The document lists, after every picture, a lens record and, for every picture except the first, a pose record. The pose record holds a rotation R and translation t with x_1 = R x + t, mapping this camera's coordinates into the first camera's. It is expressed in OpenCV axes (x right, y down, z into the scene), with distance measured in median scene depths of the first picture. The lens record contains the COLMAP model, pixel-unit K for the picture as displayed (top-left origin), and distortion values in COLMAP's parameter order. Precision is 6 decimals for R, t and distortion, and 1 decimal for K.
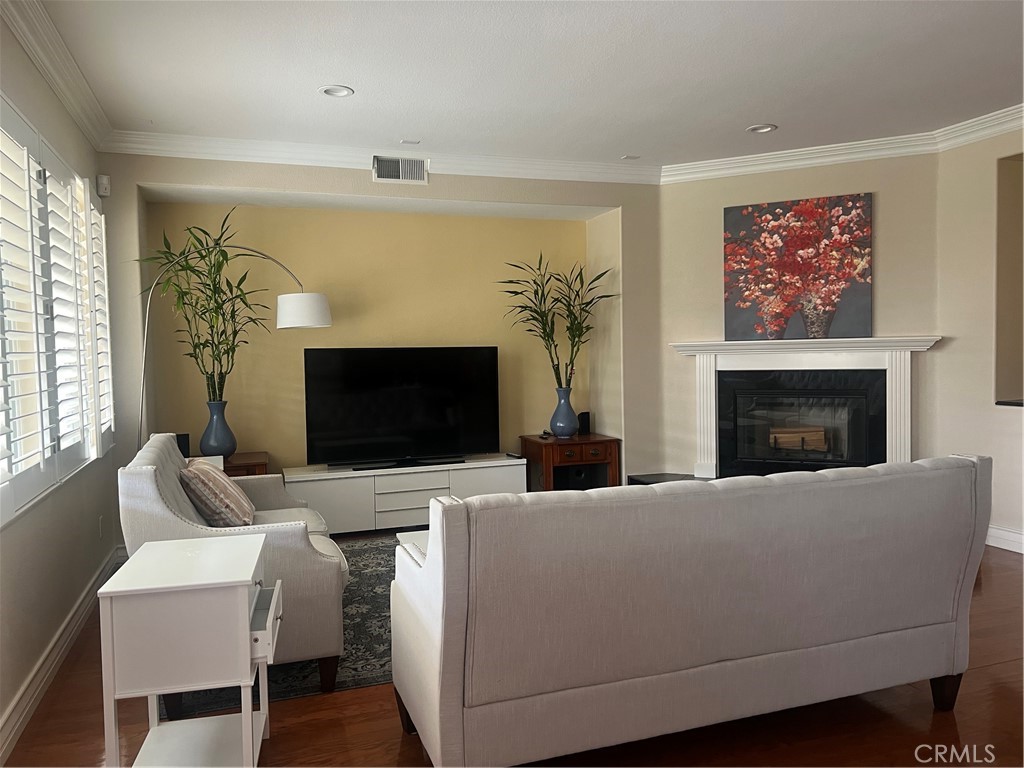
lens RADIAL K [[772.5, 0, 510.7], [0, 772.5, 384.7], [0, 0, 1]] dist [0.041004, -0.033875]
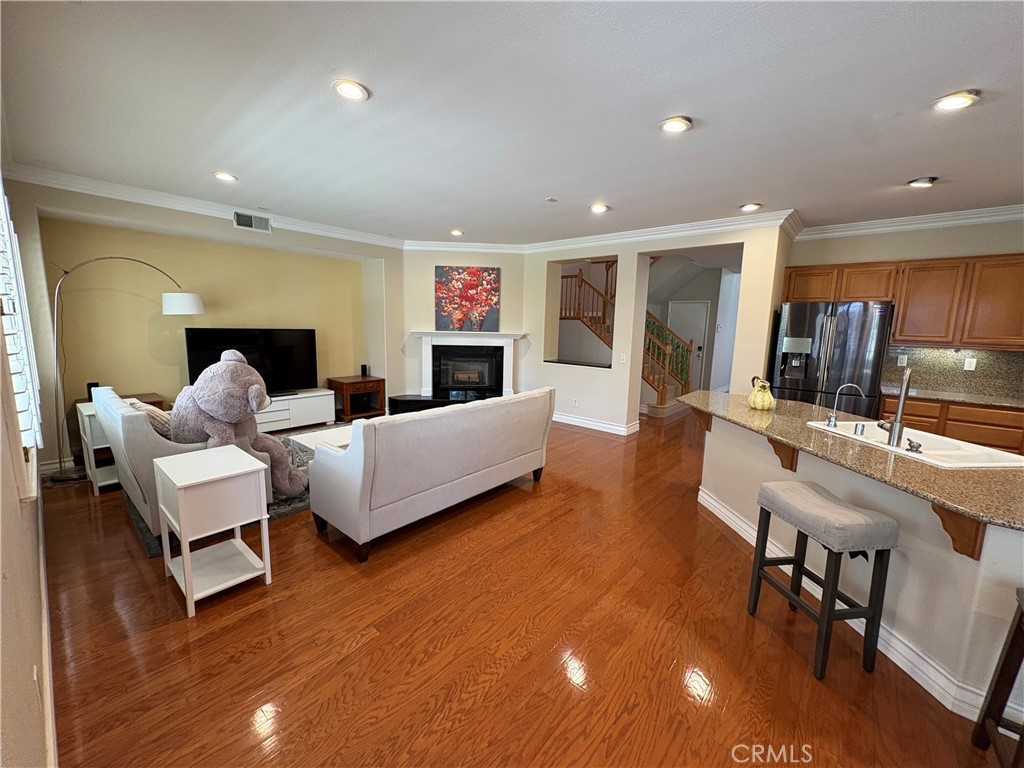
lens RADIAL K [[407.6, 0, 514.0], [0, 407.6, 384.2], [0, 0, 1]] dist [0.001161, -0.001168]
pose [[0.864351, -0.030759, 0.501947, -0.100271], [-0.021103, 0.995030, 0.097315, -0.025549], [-0.502446, -0.094707, 0.859406, -0.066058]]
